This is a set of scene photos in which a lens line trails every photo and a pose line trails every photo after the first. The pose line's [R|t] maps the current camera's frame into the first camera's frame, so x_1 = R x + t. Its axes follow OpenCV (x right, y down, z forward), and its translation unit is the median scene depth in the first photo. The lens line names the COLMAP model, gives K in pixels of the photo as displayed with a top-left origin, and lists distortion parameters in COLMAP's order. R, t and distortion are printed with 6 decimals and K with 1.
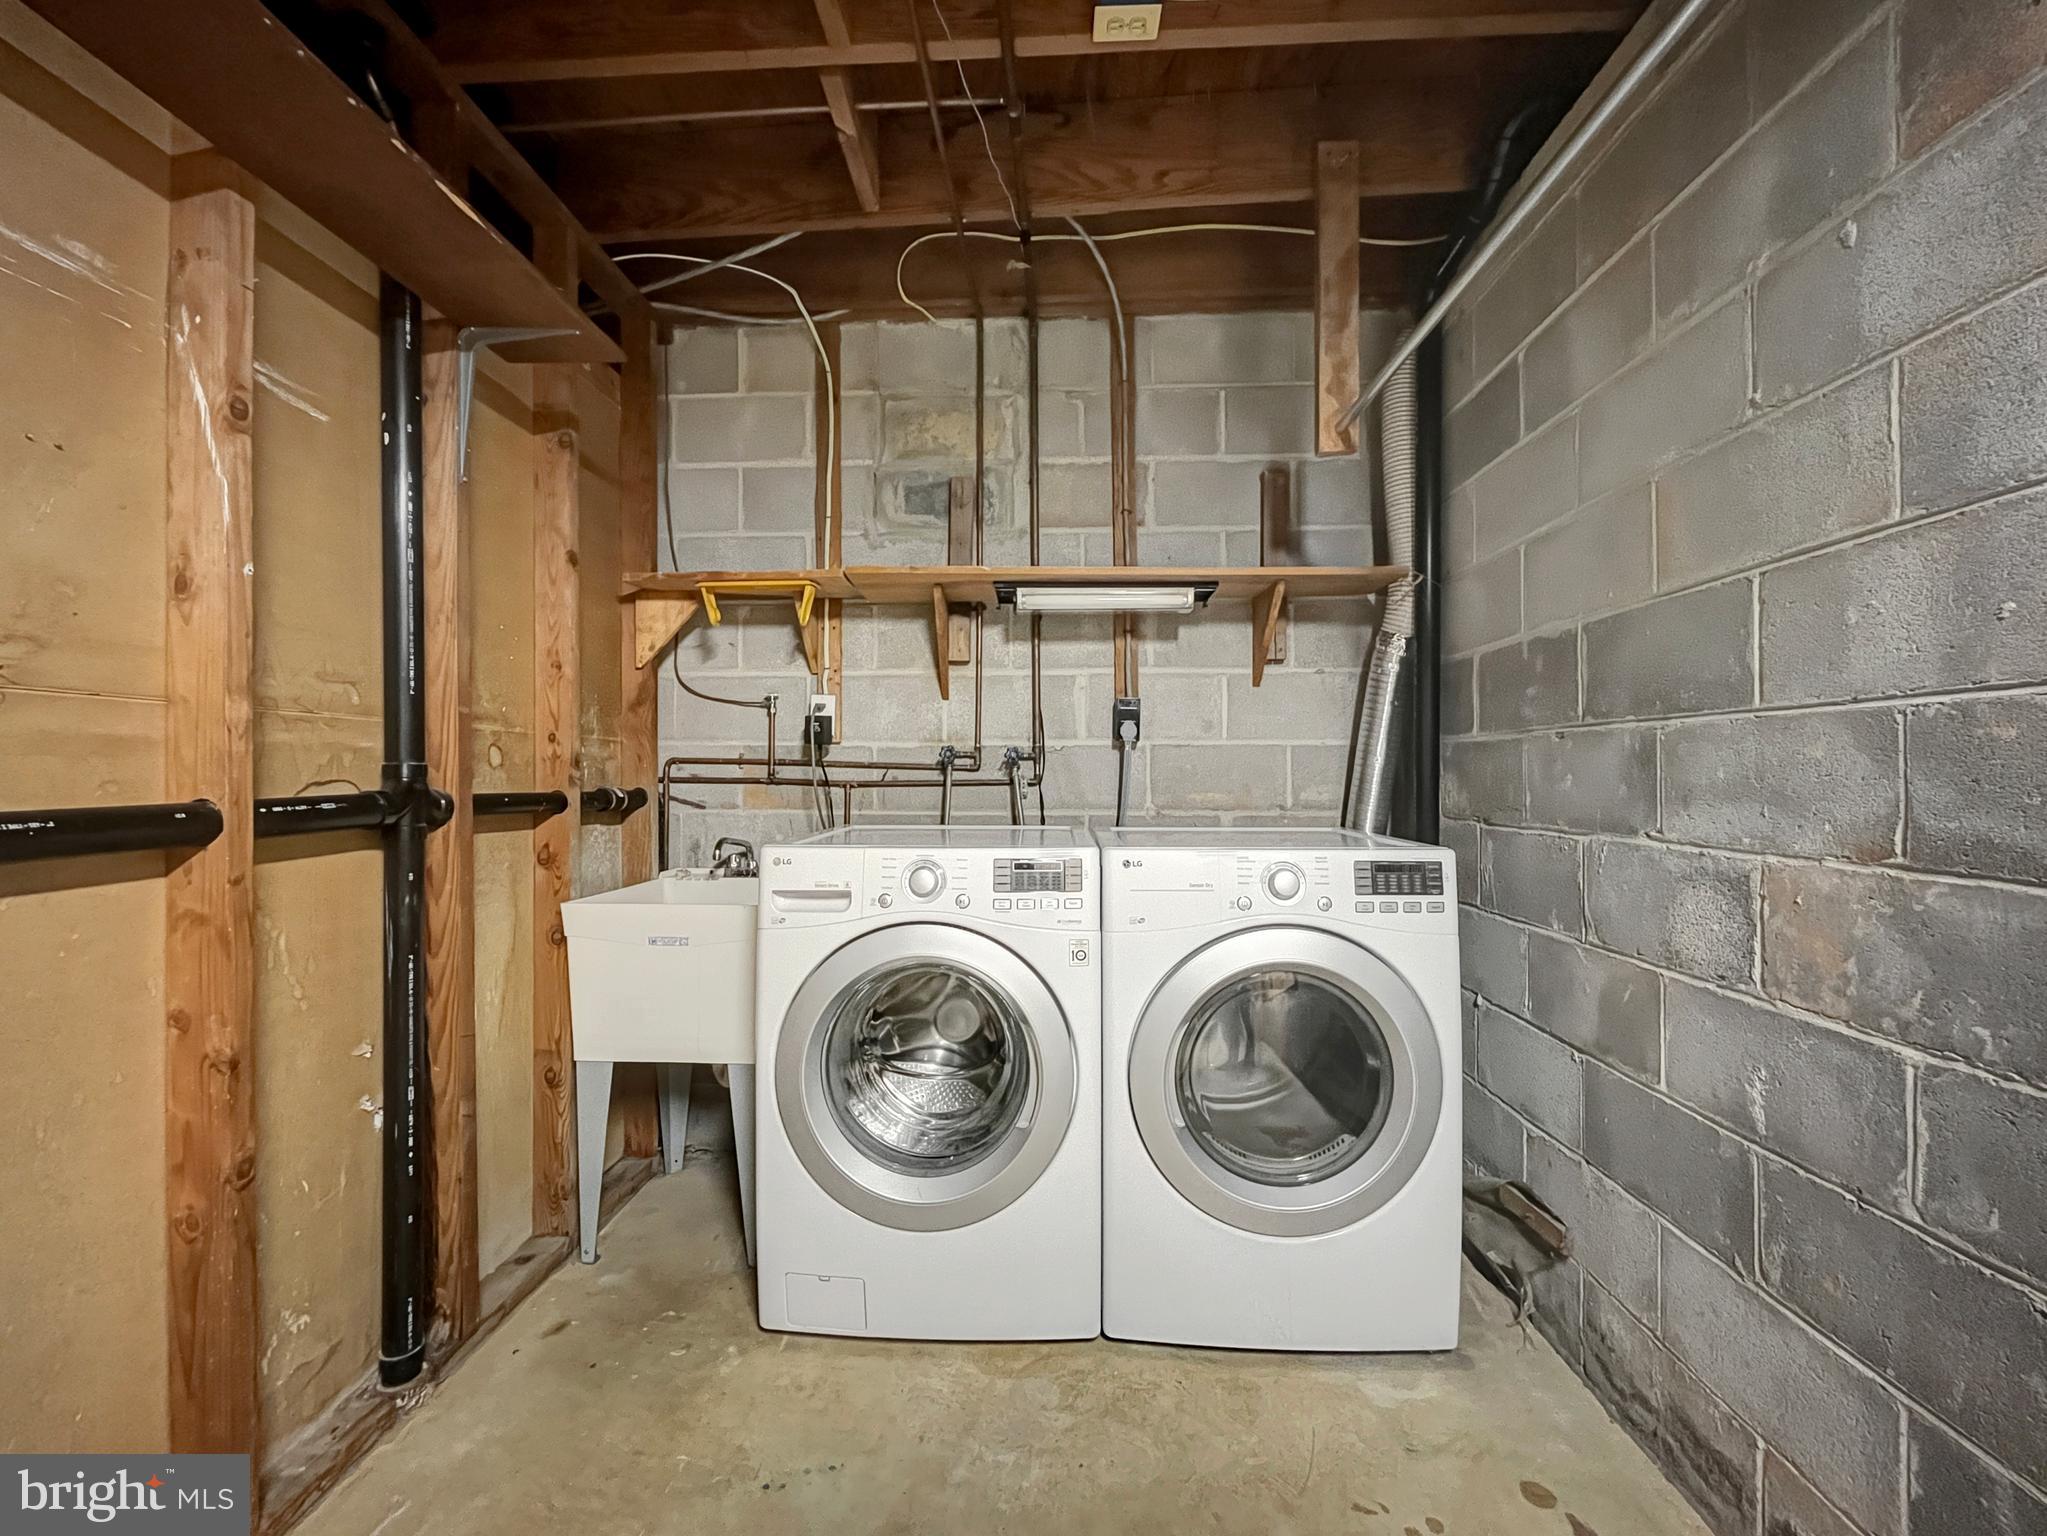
lens RADIAL K [[850.2, 0, 1023.5], [0, 850.2, 768.0], [0, 0, 1]] dist [-0.001791, 0.000231]
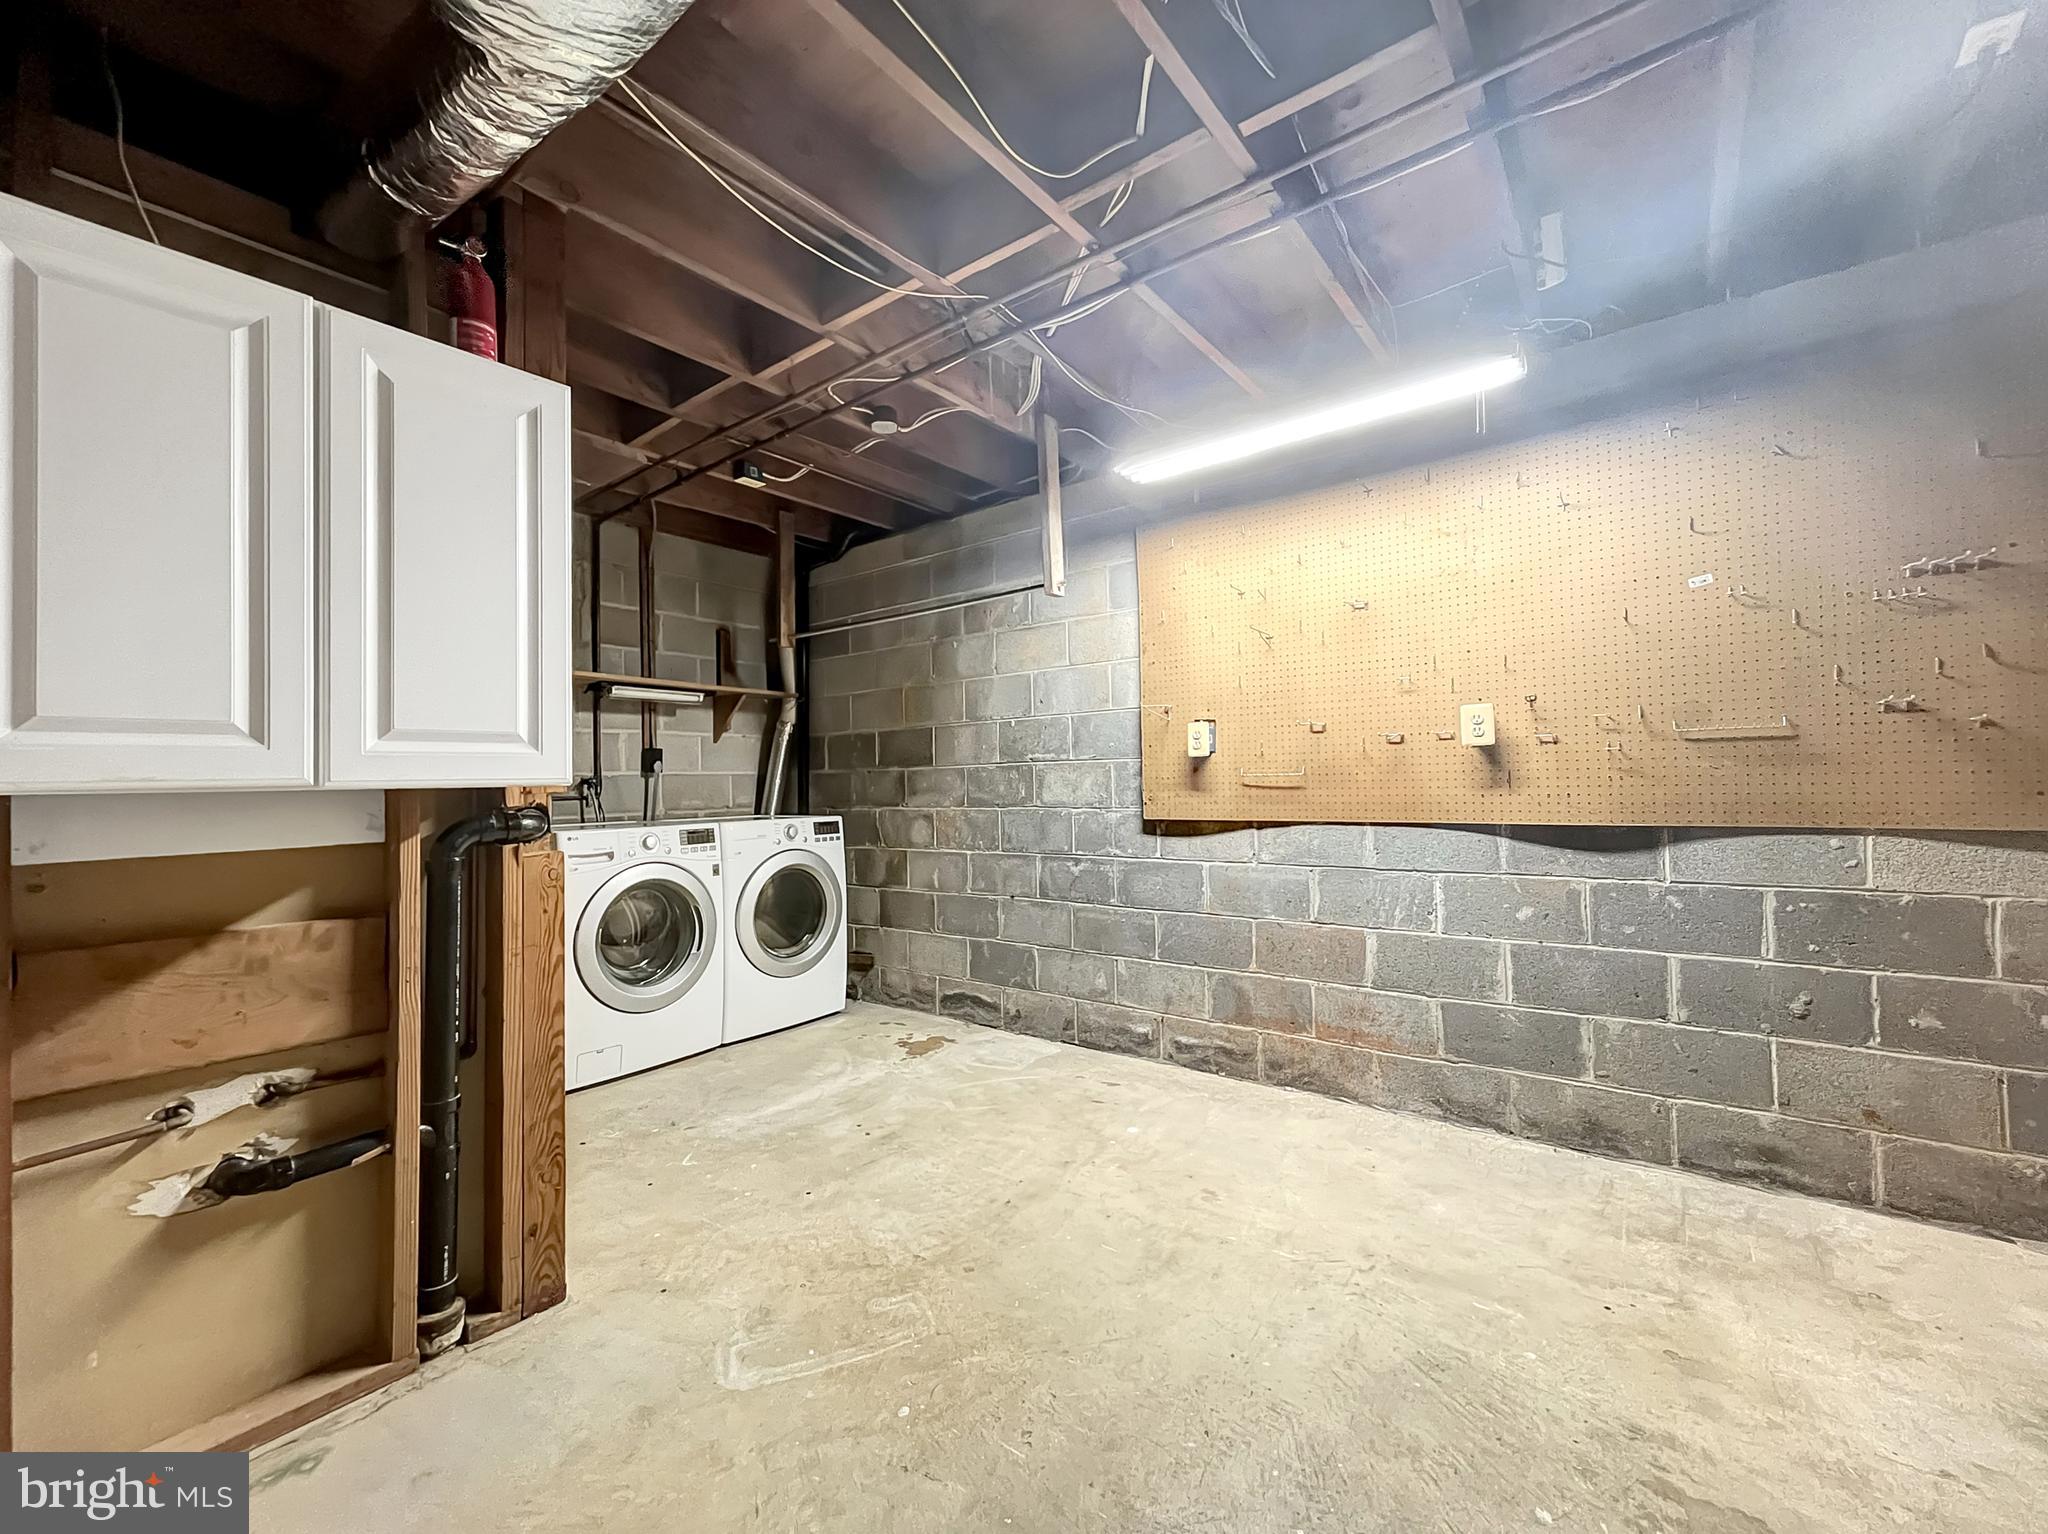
lens RADIAL K [[850.6, 0, 1024.0], [0, 850.6, 767.0], [0, 0, 1]] dist [-0.001791, 0.000231]
pose [[0.578011, 0.001946, 0.816027, -1.148650], [0.014955, 0.999804, -0.012977, -0.010378], [-0.815892, 0.019705, 0.577869, -0.854245]]
